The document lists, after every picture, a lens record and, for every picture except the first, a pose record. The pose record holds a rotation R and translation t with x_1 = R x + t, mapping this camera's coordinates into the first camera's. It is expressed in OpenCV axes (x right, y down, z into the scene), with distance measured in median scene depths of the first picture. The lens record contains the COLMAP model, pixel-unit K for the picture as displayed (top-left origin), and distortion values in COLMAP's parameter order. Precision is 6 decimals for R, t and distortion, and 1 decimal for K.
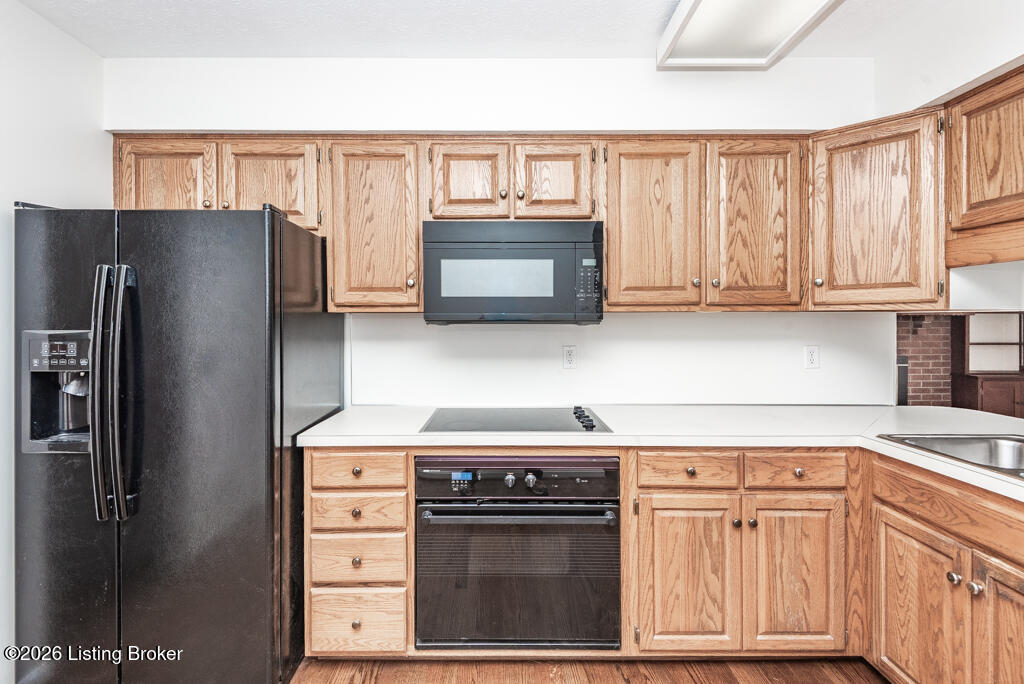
lens RADIAL K [[469.2, 0, 487.1], [0, 469.2, 322.9], [0, 0, 1]] dist [0.019921, -0.009868]
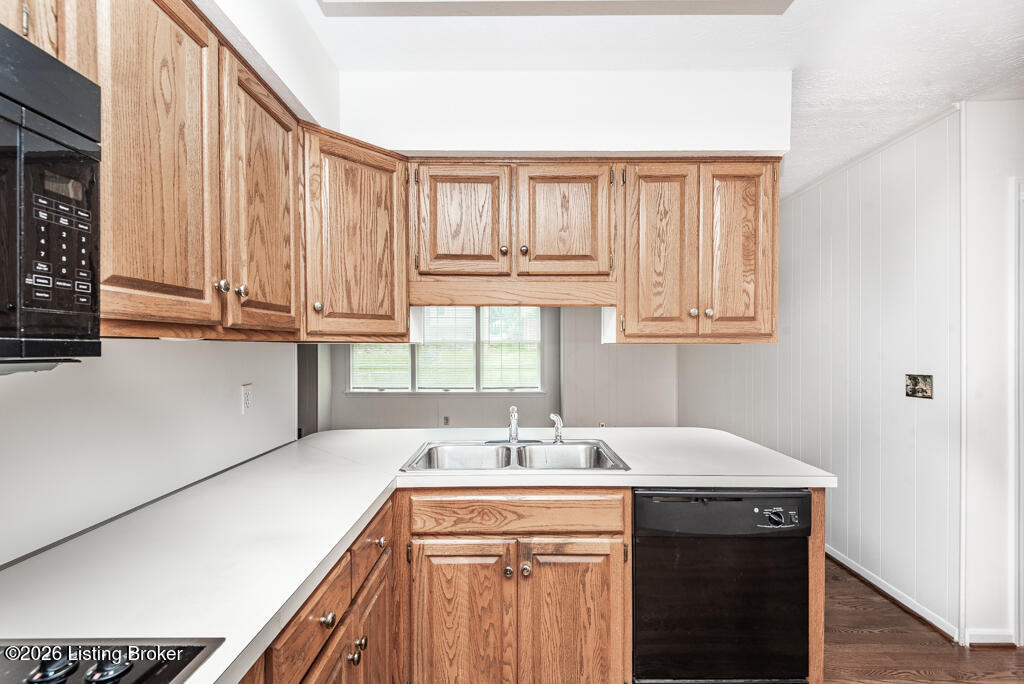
lens RADIAL K [[469.2, 0, 528.9], [0, 469.2, 355.0], [0, 0, 1]] dist [0.019921, -0.009868]
pose [[-0.014340, -0.012894, 0.999814, -0.137122], [0.009124, 0.999874, 0.013026, -0.010968], [-0.999856, 0.009309, -0.014221, 0.715049]]
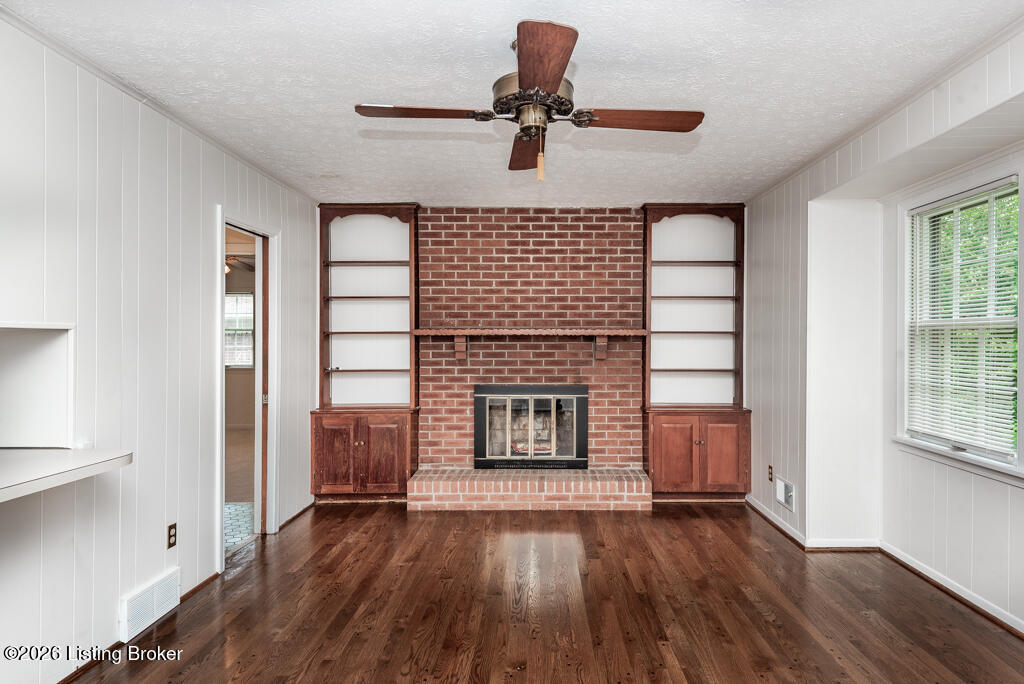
lens RADIAL K [[580.3, 0, 542.5], [0, 580.3, 335.9], [0, 0, 1]] dist [0.024705, -0.003523]
pose [[0.999977, 0.003294, 0.005888, 2.043024], [-0.003254, 0.999972, -0.006790, -0.022402], [-0.005910, 0.006770, 0.999960, -0.040957]]
